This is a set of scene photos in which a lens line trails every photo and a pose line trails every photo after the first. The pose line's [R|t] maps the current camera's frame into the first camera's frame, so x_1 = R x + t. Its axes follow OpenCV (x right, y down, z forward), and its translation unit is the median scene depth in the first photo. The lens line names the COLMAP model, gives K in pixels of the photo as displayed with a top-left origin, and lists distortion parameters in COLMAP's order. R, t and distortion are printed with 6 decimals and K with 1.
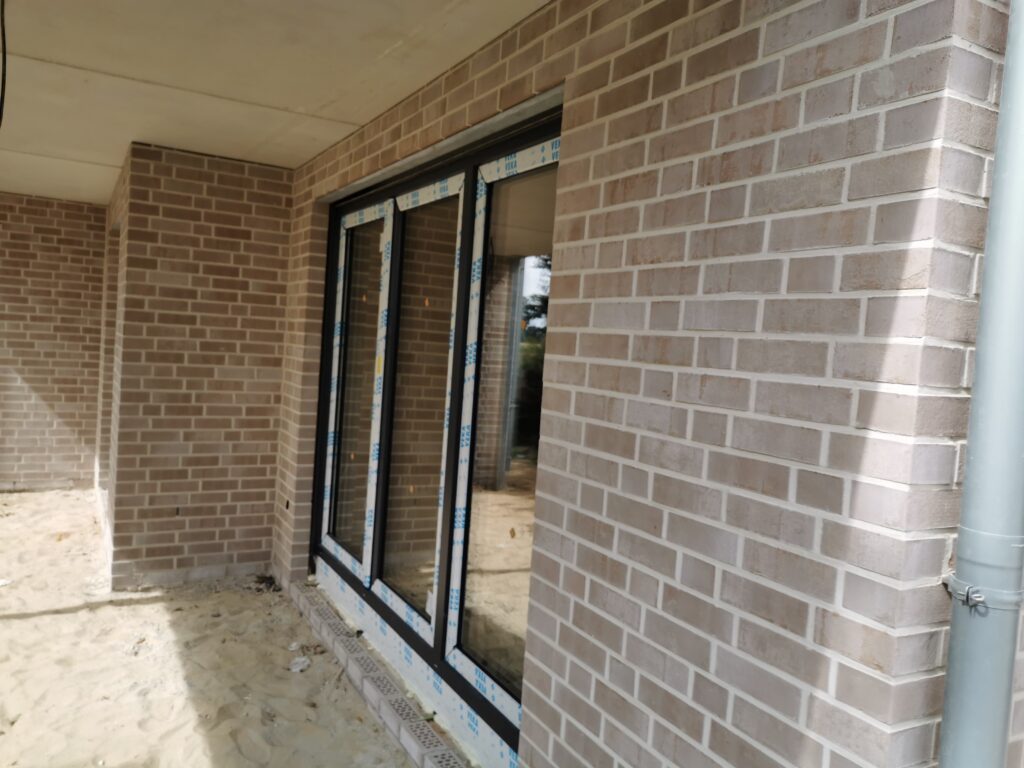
lens RADIAL K [[793.7, 0, 512.0], [0, 793.7, 384.0], [0, 0, 1]] dist [0.073720, -0.086476]
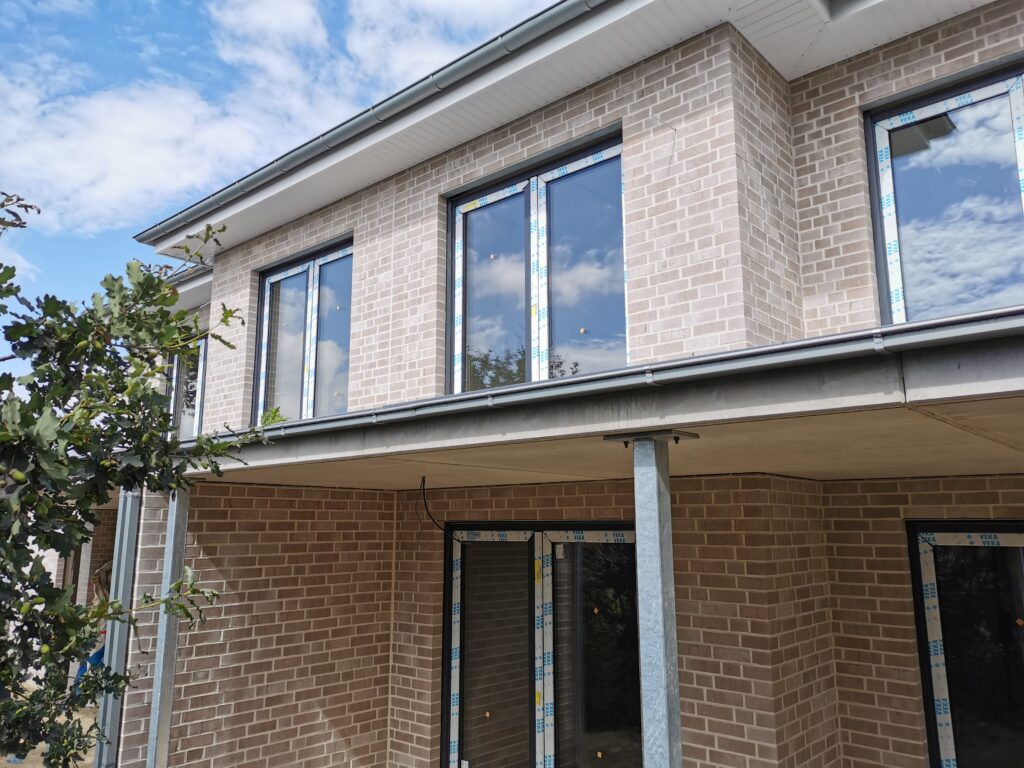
lens RADIAL K [[793.7, 0, 512.0], [0, 793.7, 384.0], [0, 0, 1]] dist [0.073720, -0.086476]
pose [[0.943958, -0.005019, 0.330028, -0.998398], [0.077473, 0.975320, -0.206757, -0.212774], [-0.320845, 0.220738, 0.921050, 0.167587]]
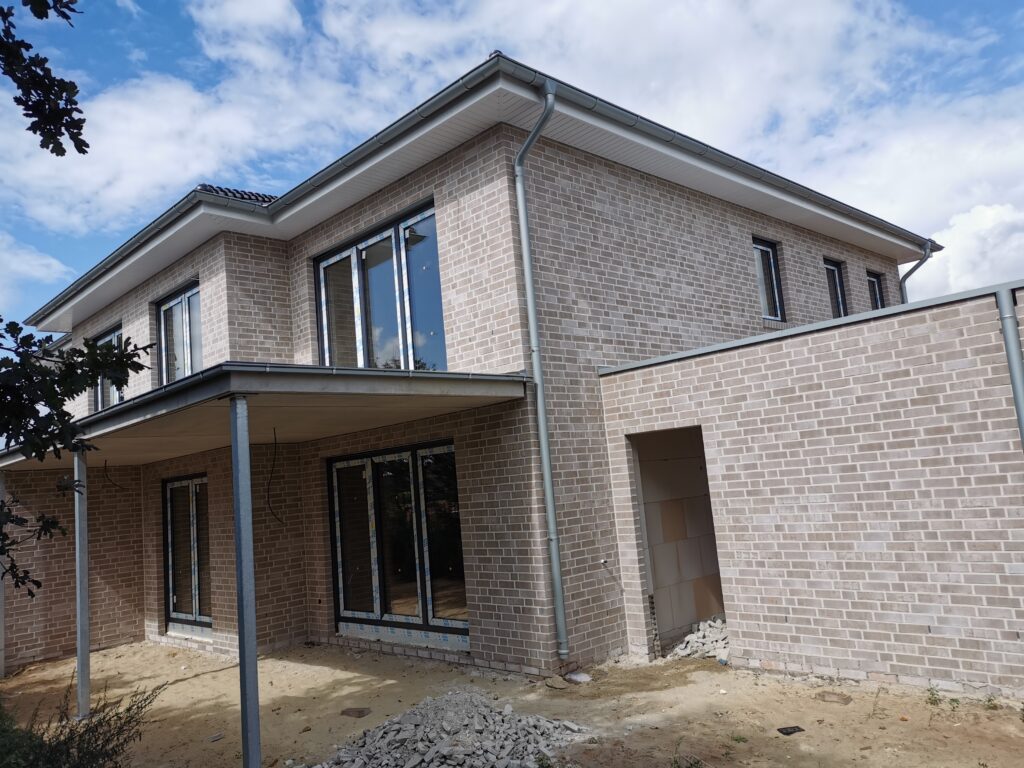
lens RADIAL K [[793.7, 0, 512.0], [0, 793.7, 384.0], [0, 0, 1]] dist [0.073720, -0.086476]
pose [[0.953317, -0.120051, 0.277082, -0.308750], [0.167024, 0.974068, -0.152623, -0.000877], [-0.251574, 0.191777, 0.948647, -1.217754]]
